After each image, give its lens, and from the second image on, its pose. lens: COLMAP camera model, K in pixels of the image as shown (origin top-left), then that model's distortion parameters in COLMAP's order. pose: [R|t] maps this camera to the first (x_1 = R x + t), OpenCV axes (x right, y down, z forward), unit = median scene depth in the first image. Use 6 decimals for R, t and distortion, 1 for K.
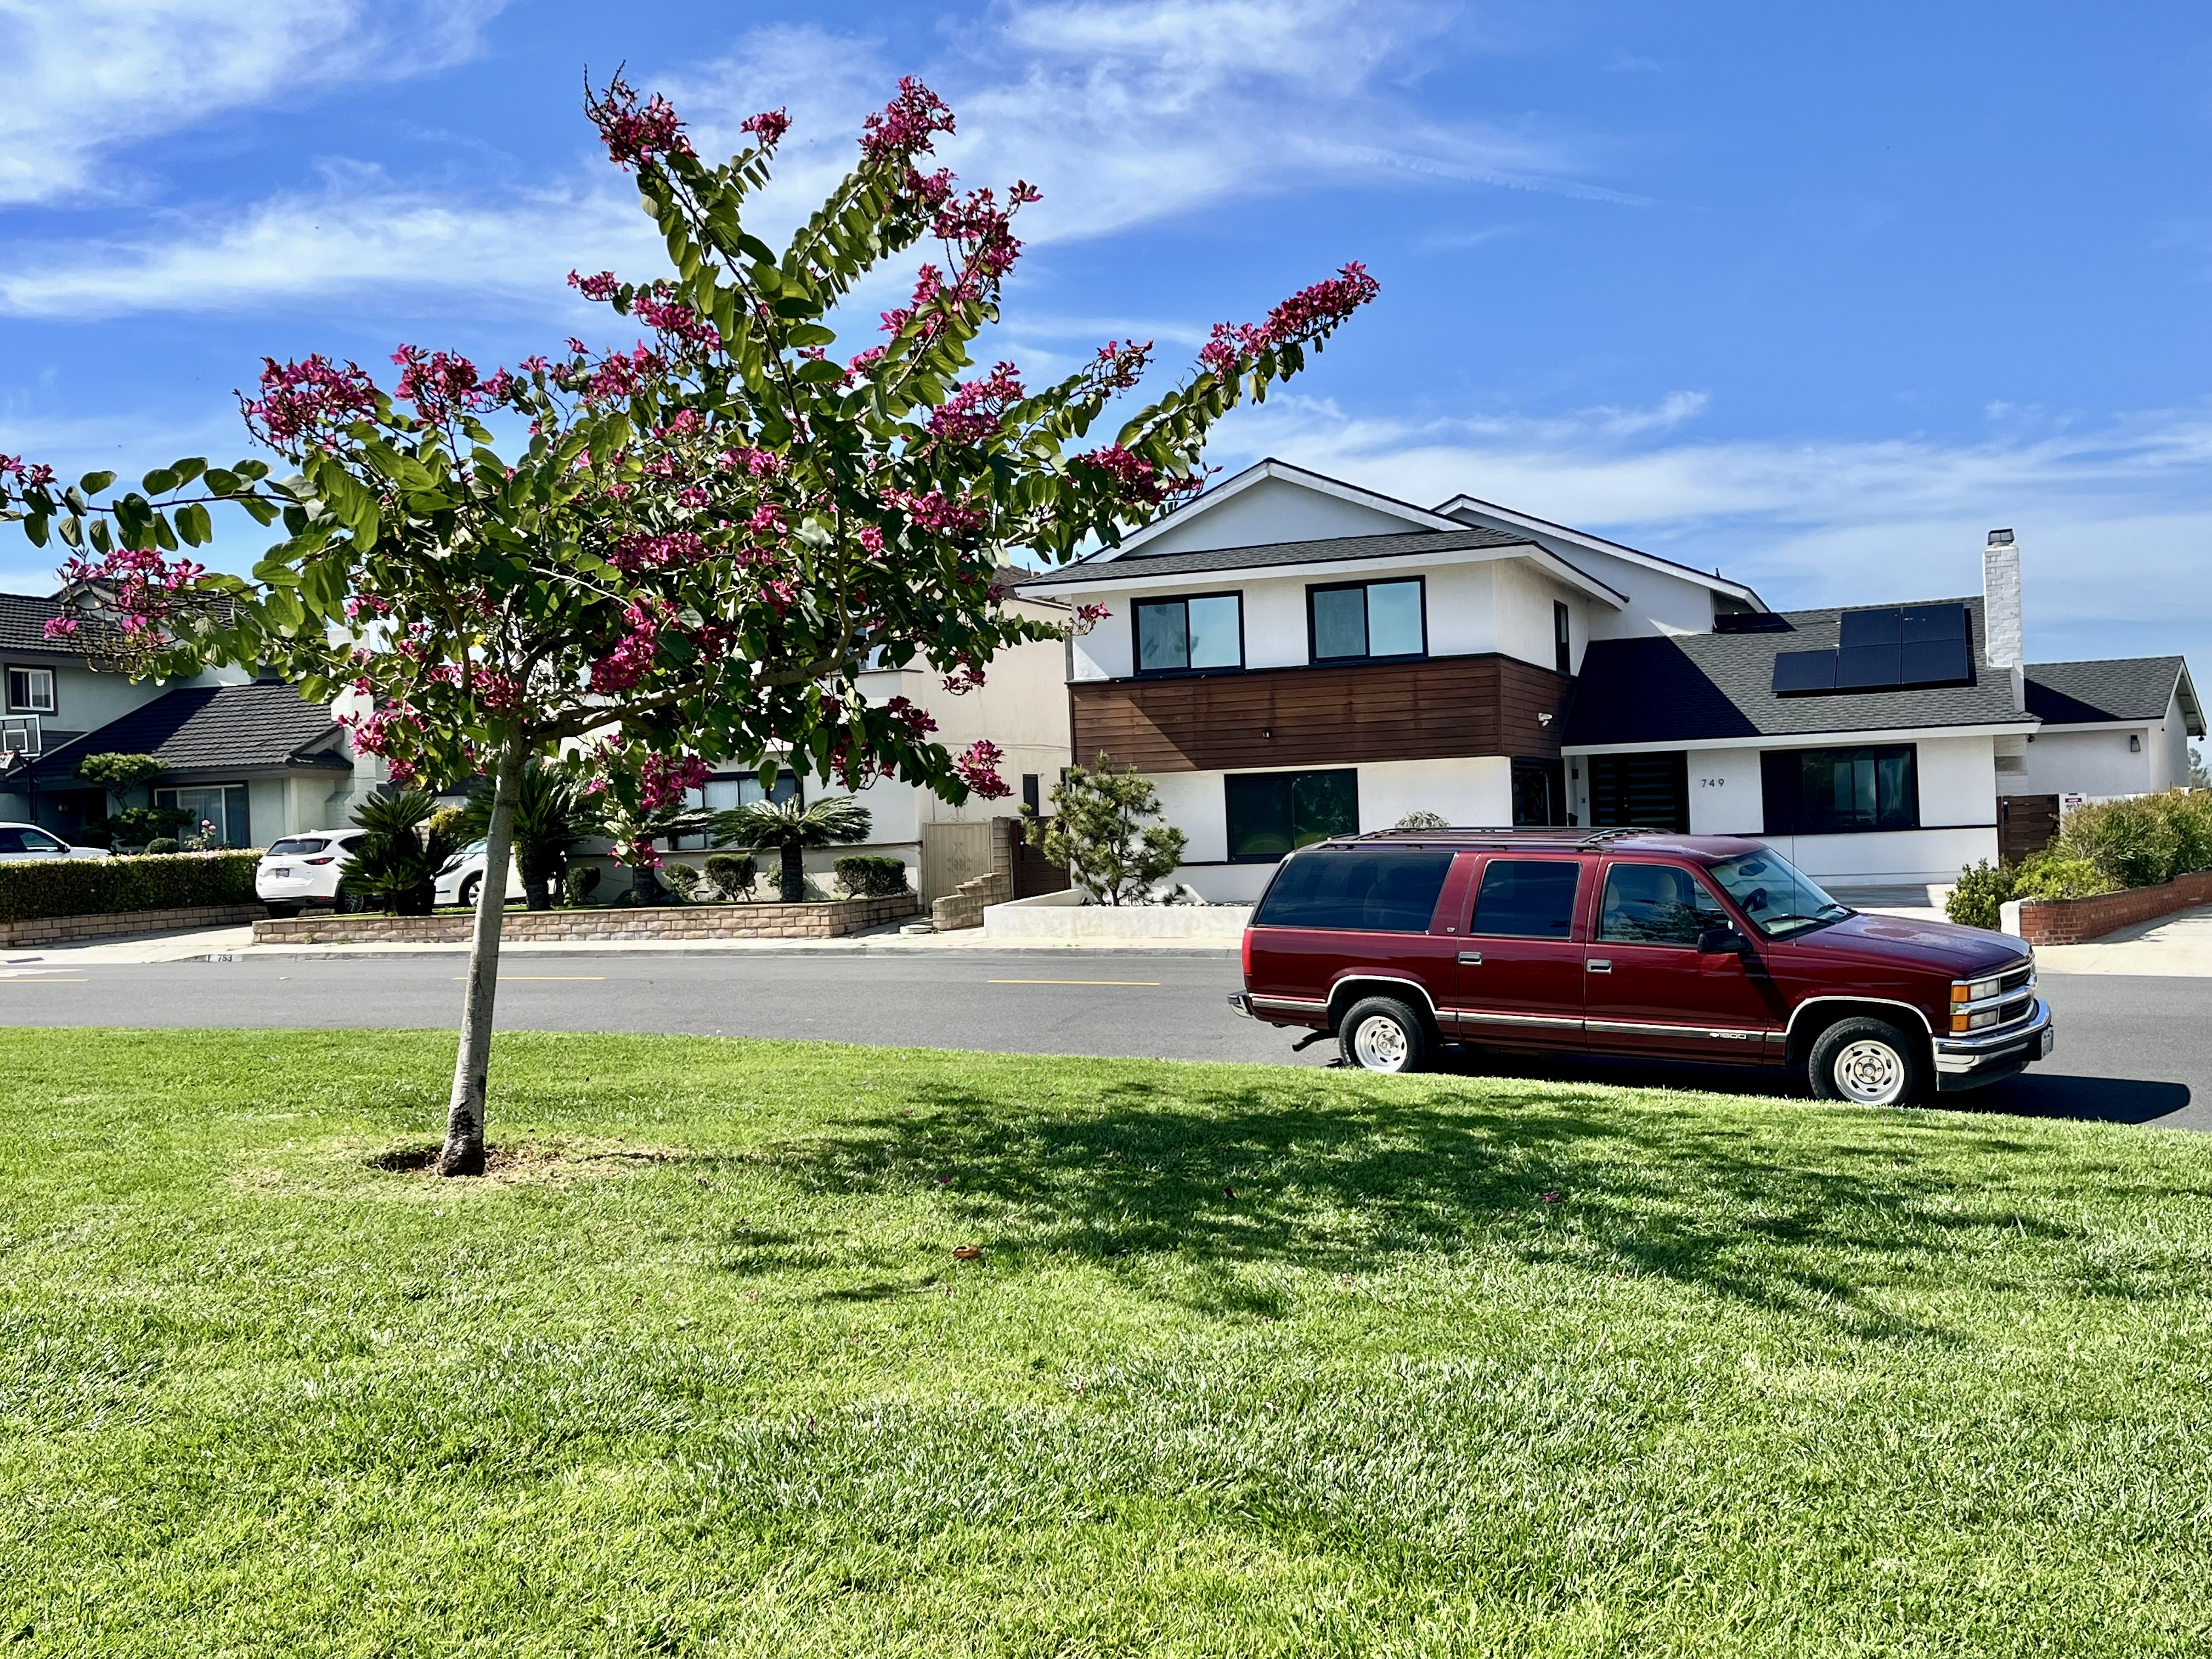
lens RADIAL K [[2190.0, 0, 1105.4], [0, 2190.0, 834.2], [0, 0, 1]] dist [0.008657, 0.000000]
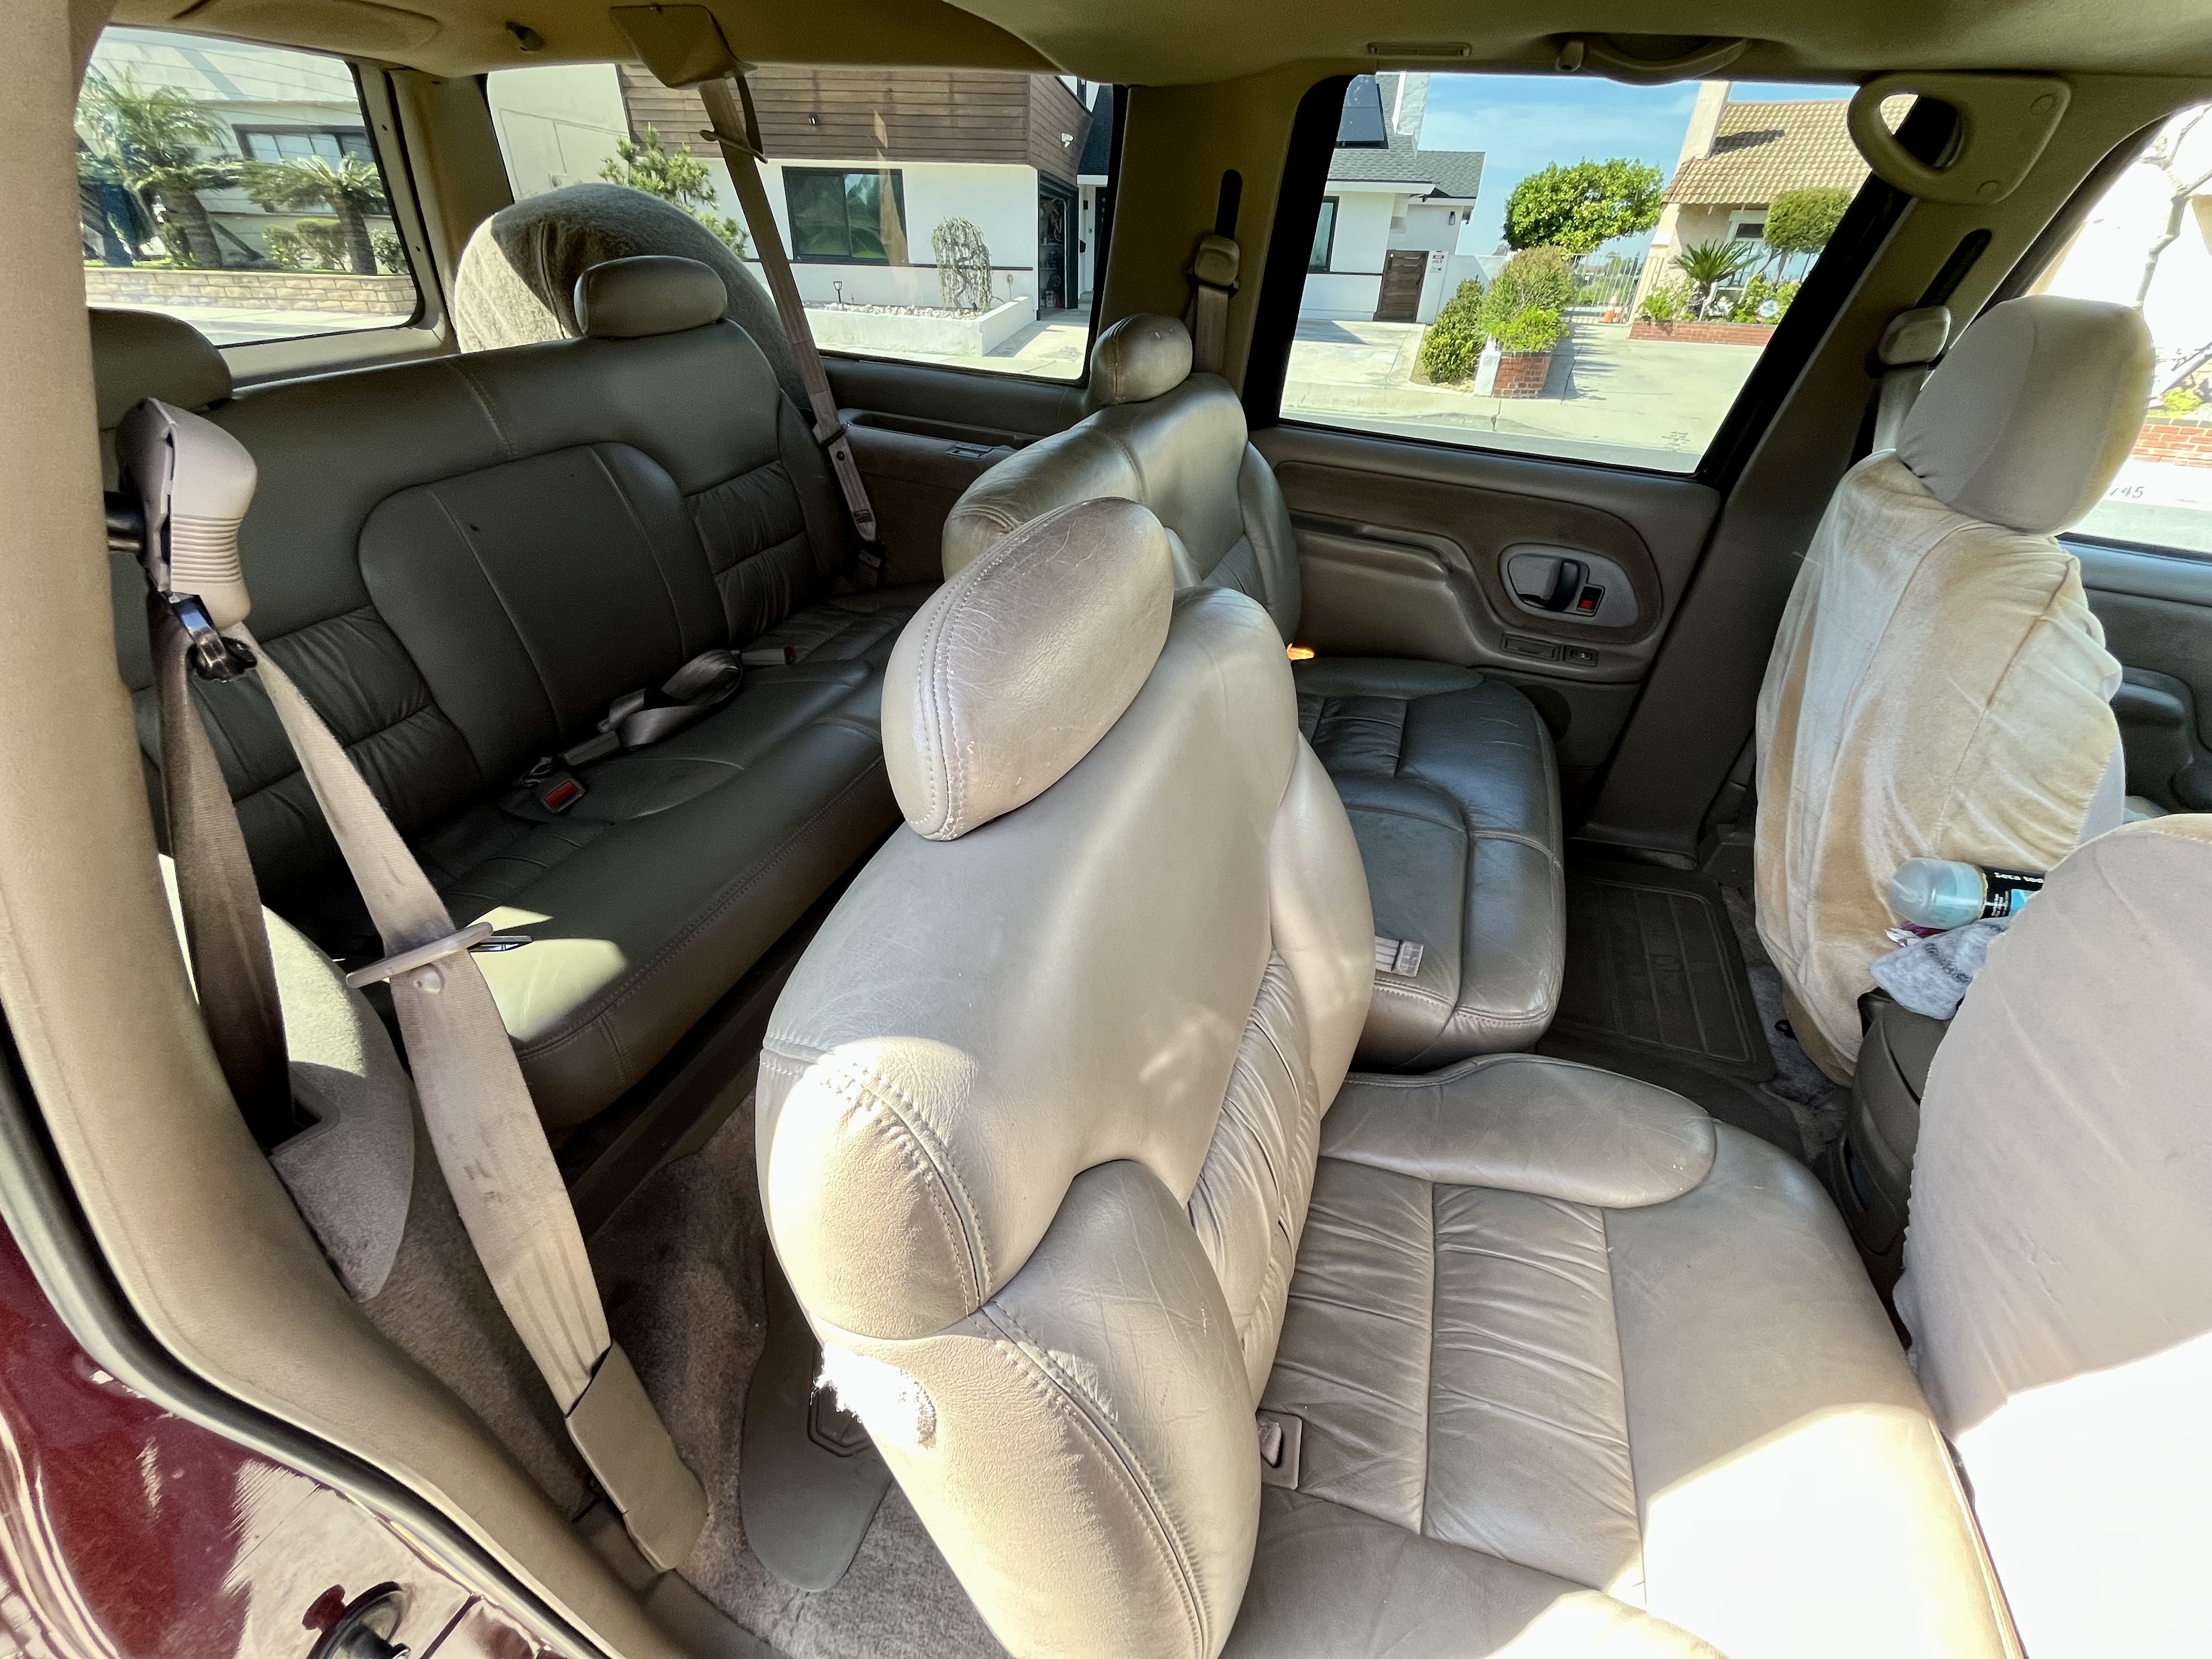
lens RADIAL K [[886.3, 0, 1107.8], [0, 886.3, 834.1], [0, 0, 1]] dist [-0.003282, -0.000397]
pose [[0.967036, -0.077992, 0.242402, 0.080877], [-0.065058, 0.844674, 0.531313, 0.009839], [-0.246189, -0.529569, 0.811756, 0.429919]]
